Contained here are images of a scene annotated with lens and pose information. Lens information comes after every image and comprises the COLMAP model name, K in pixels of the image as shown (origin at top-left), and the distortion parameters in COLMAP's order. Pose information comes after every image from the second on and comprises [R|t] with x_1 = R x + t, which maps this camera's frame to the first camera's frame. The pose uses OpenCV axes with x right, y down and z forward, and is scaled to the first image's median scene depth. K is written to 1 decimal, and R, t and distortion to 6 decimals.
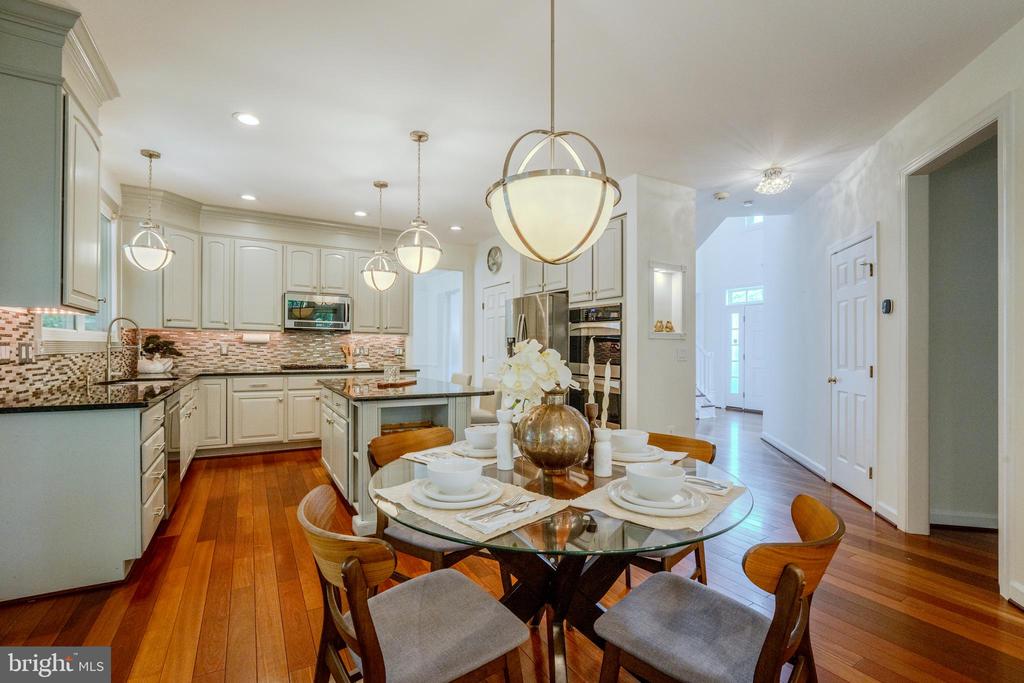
lens RADIAL K [[445.2, 0, 507.5], [0, 445.2, 348.9], [0, 0, 1]] dist [-0.030915, 0.002154]
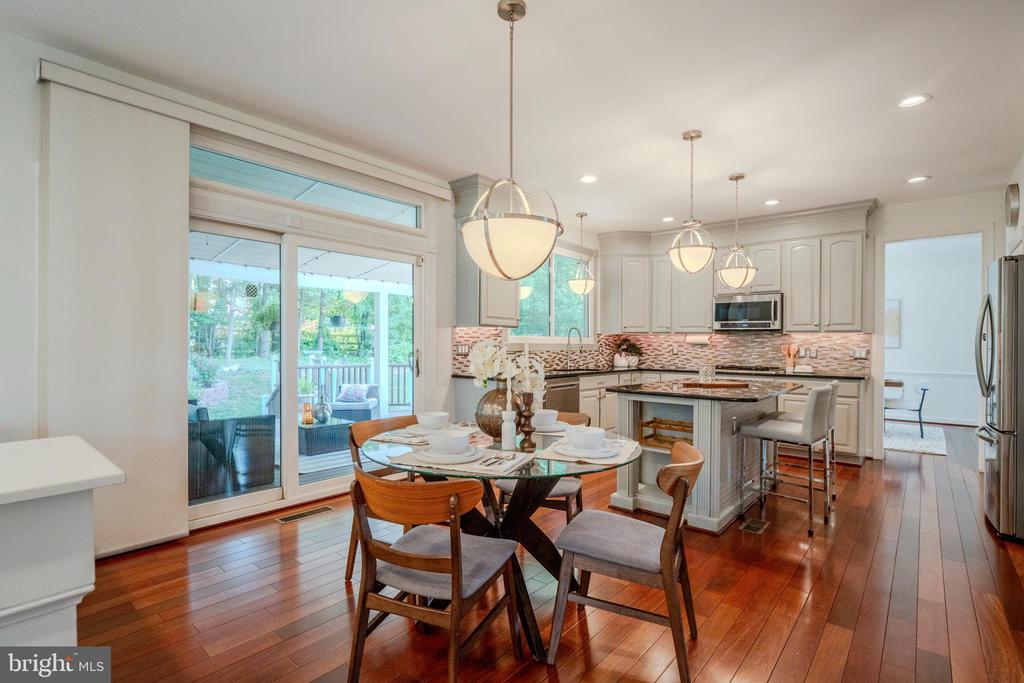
lens RADIAL K [[491.2, 0, 525.9], [0, 491.2, 371.5], [0, 0, 1]] dist [-0.006690, -0.002111]
pose [[0.350919, 0.045931, -0.935279, 0.478466], [-0.008081, 0.998908, 0.046024, 0.002231], [0.936371, -0.008592, 0.350906, 0.174728]]
